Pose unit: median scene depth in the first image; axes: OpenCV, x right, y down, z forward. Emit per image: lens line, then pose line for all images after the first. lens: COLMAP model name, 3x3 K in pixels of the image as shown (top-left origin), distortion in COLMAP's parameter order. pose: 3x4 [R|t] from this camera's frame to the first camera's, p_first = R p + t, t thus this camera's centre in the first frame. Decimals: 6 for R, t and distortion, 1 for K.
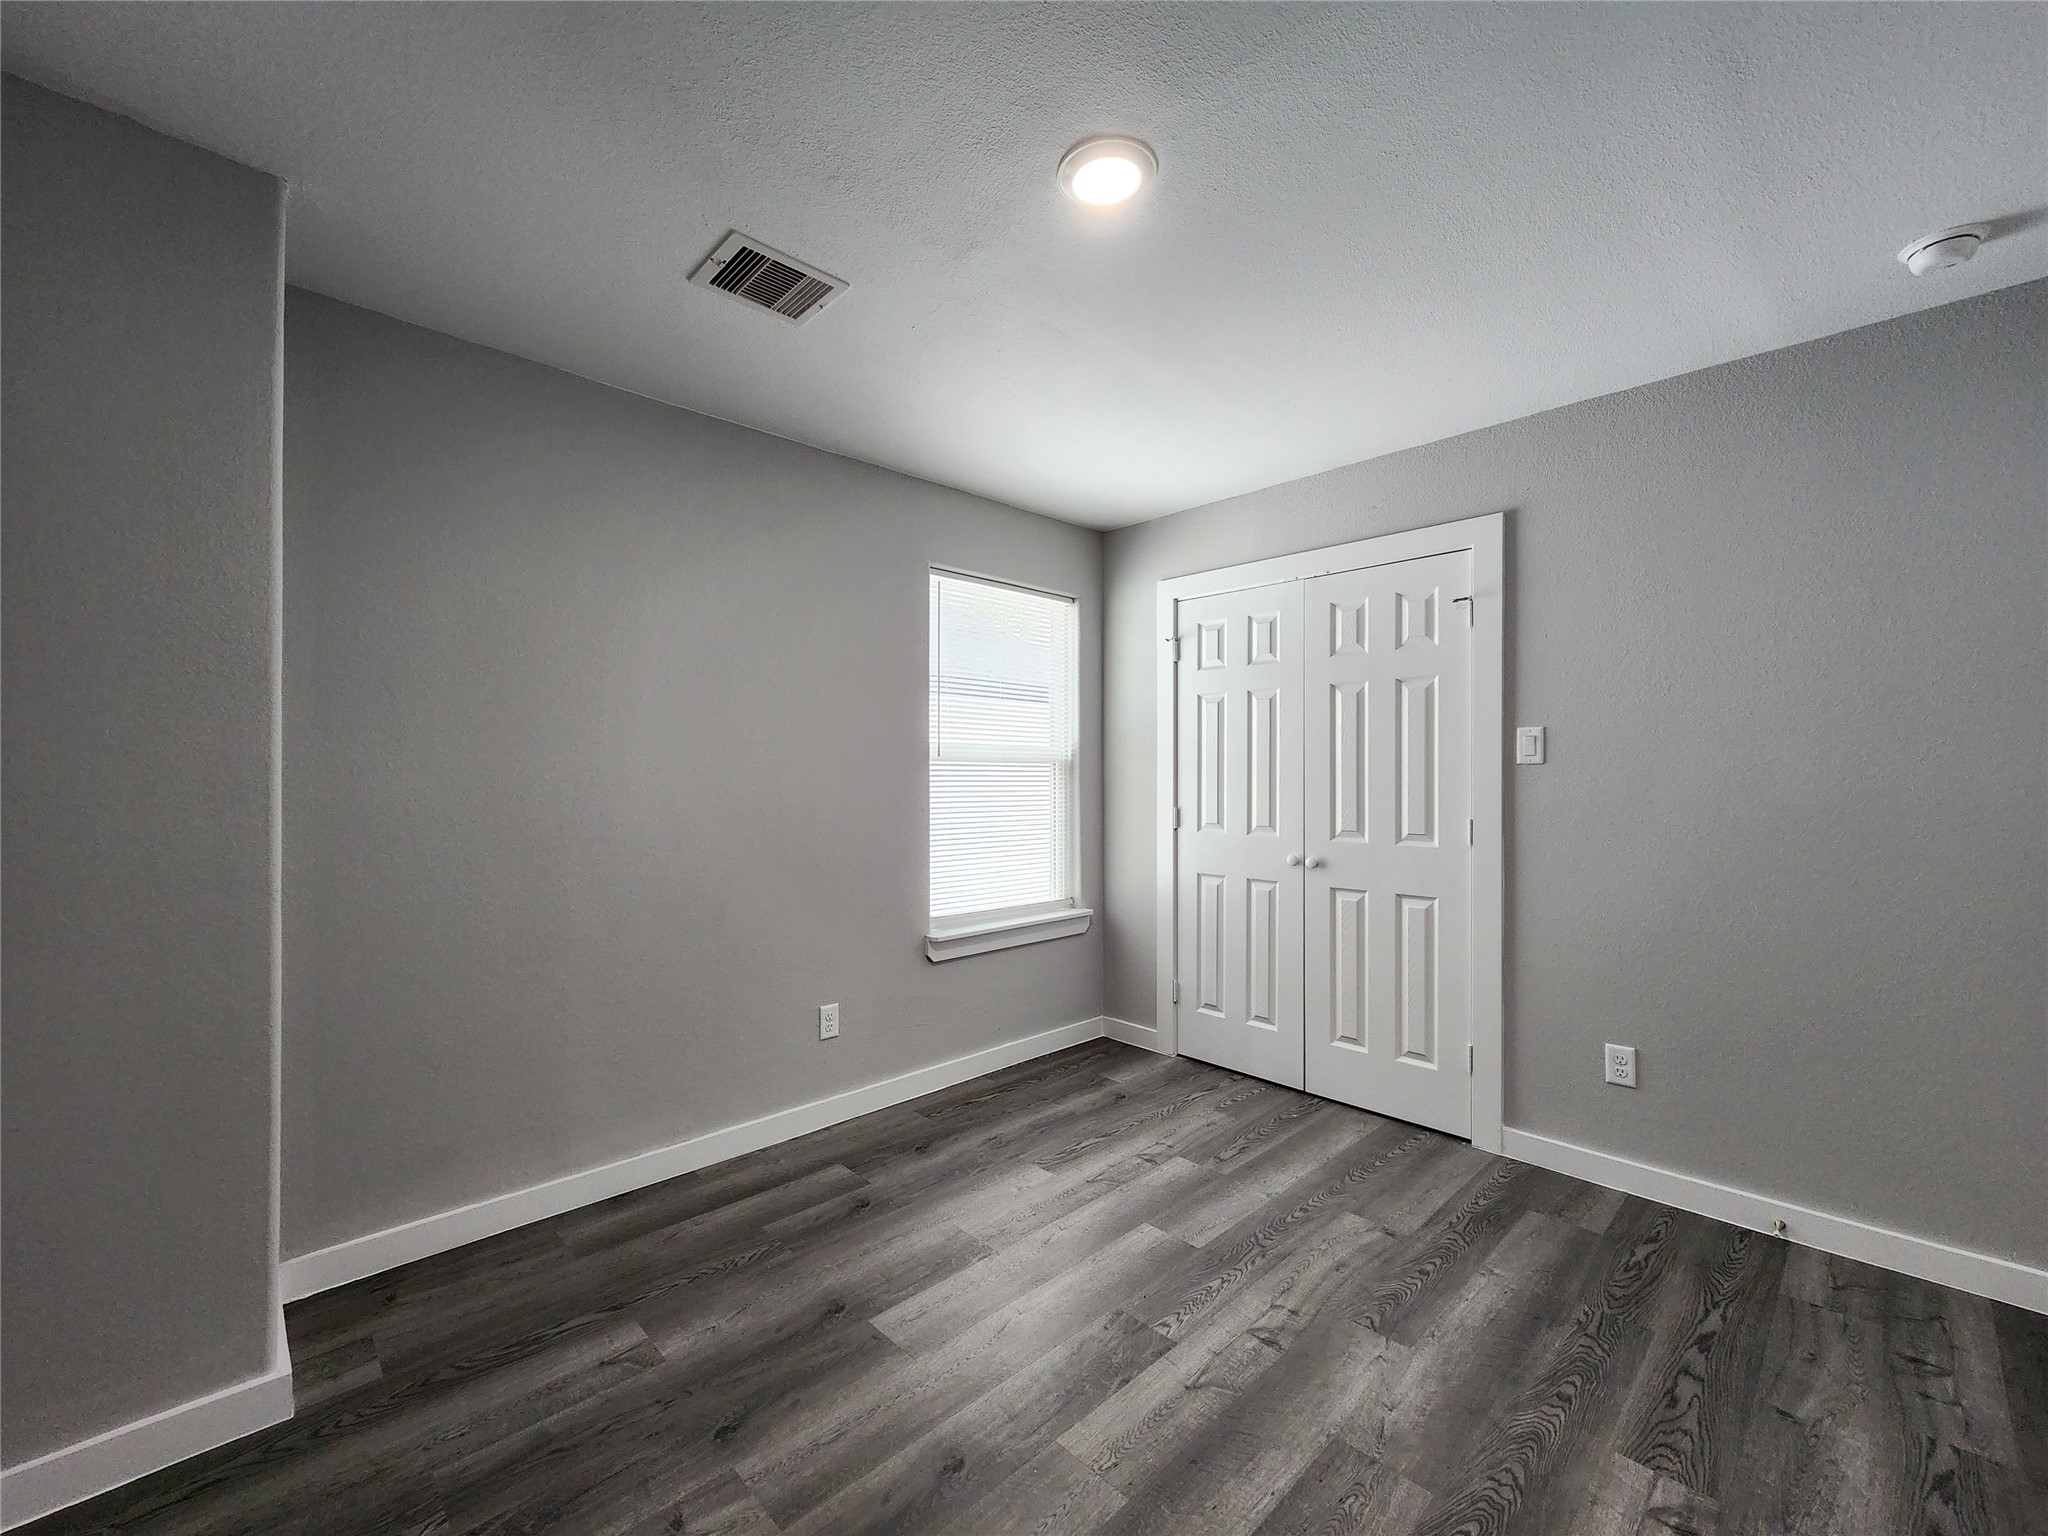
lens RADIAL K [[837.0, 0, 1014.7], [0, 837.0, 771.5], [0, 0, 1]] dist [0.000919, -0.000657]
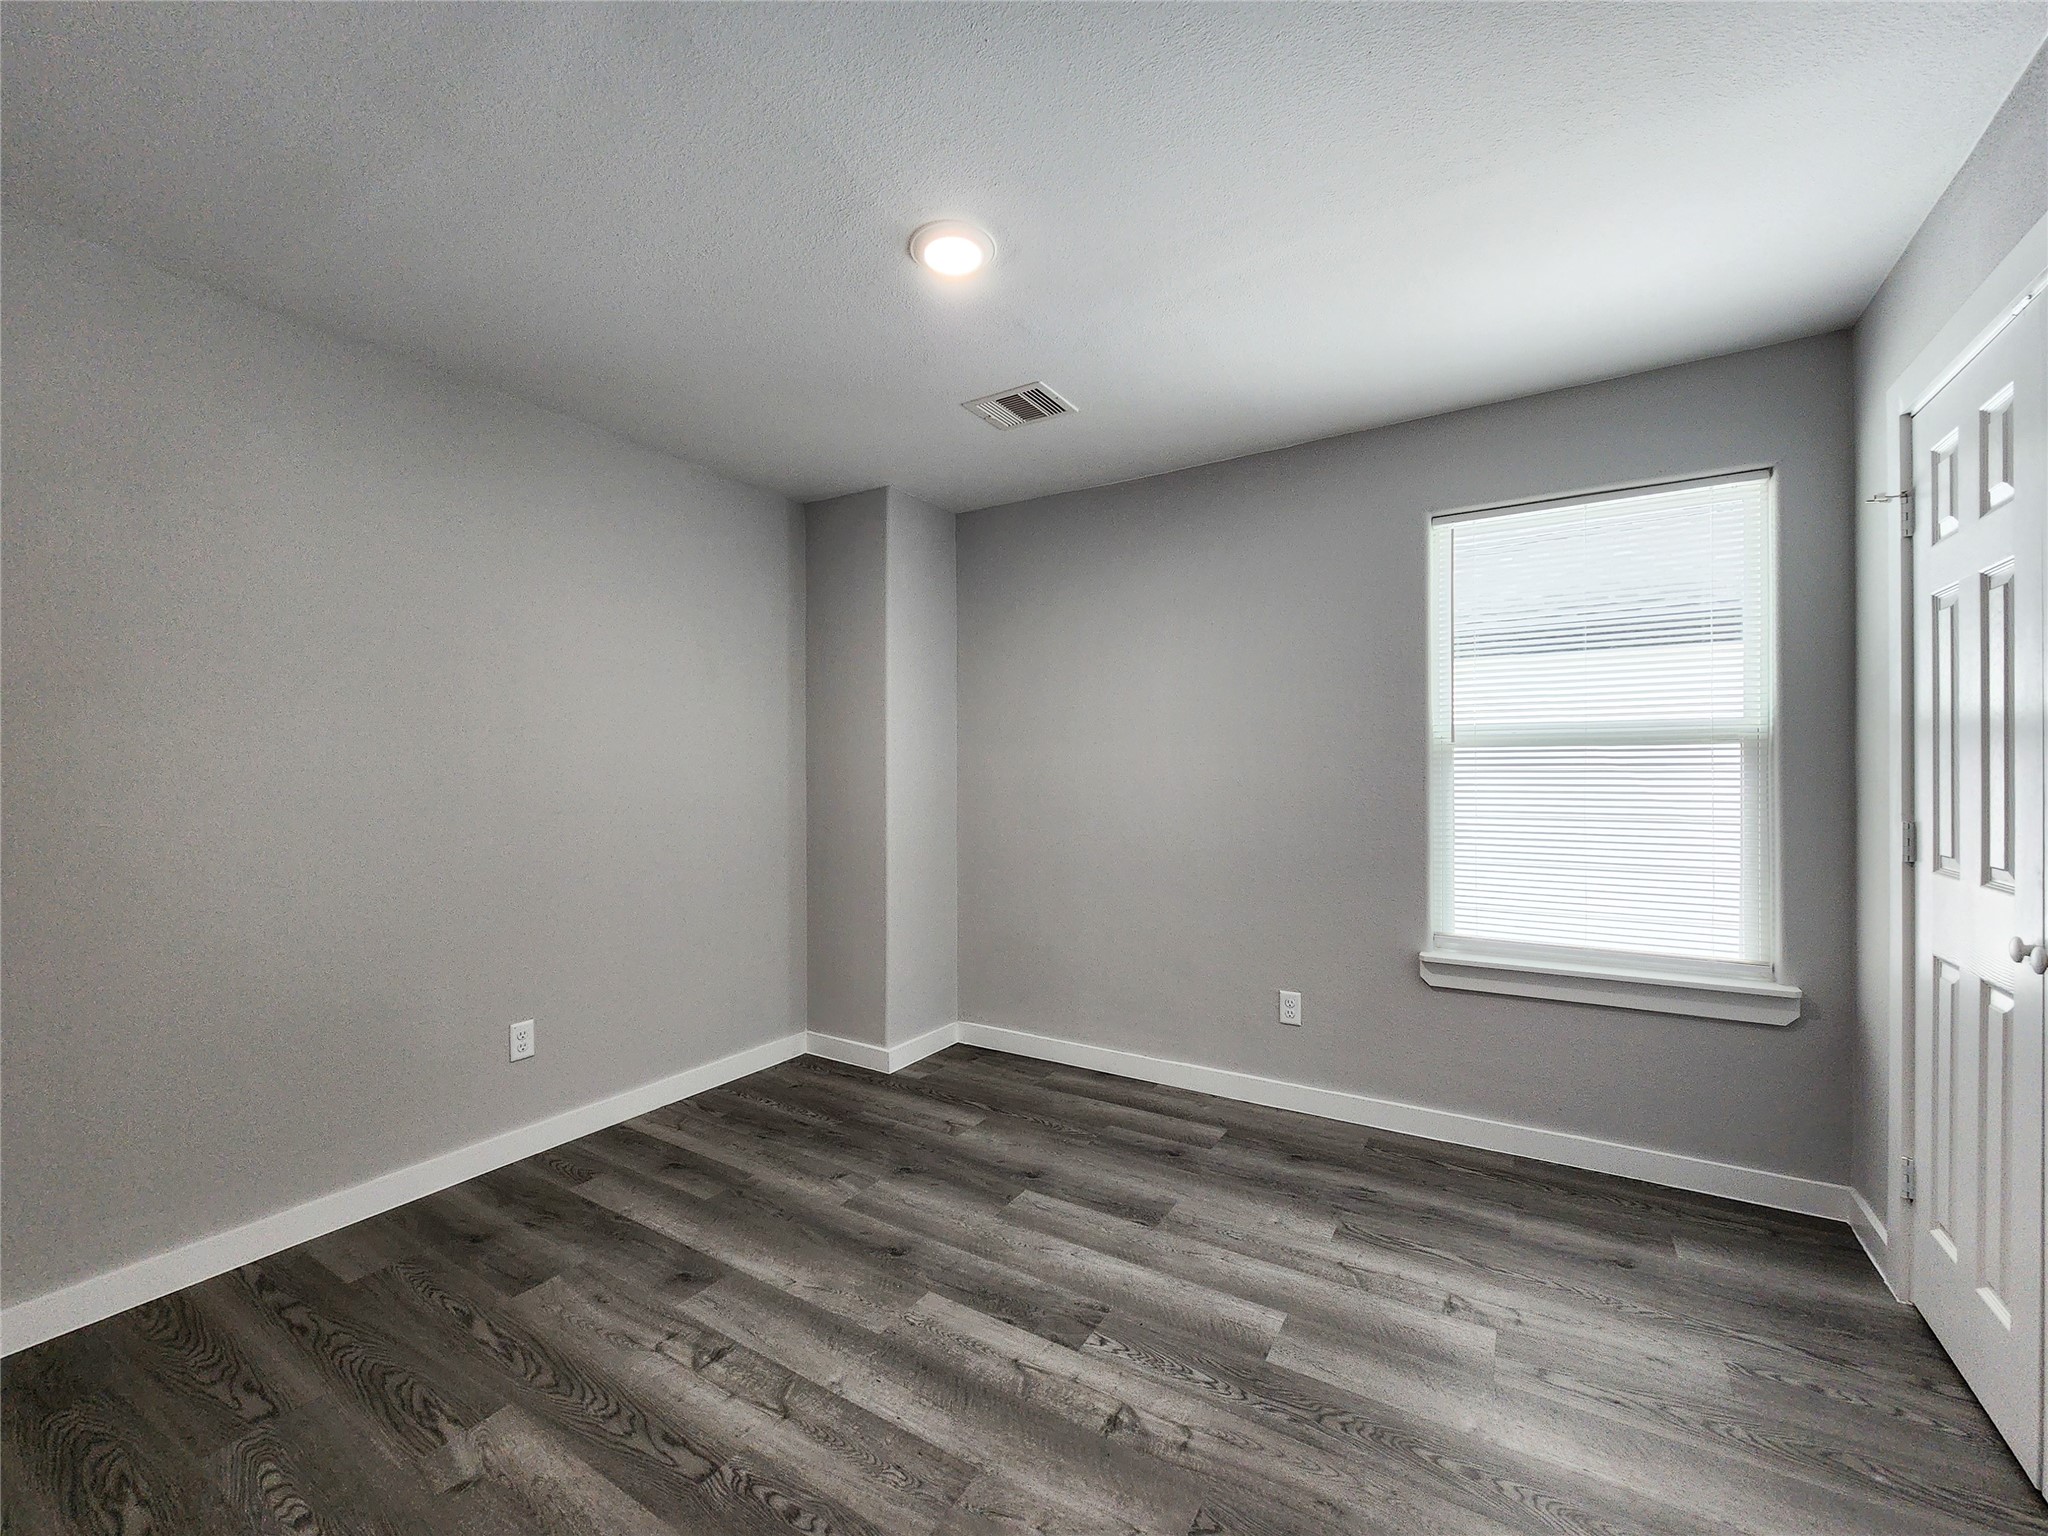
lens RADIAL K [[837.0, 0, 1018.5], [0, 837.0, 771.5], [0, 0, 1]] dist [0.000919, -0.000657]
pose [[0.255231, -0.003684, -0.966873, 0.771134], [0.009464, 0.999954, -0.001312, 0.010671], [0.966834, -0.008816, 0.255255, 0.480889]]
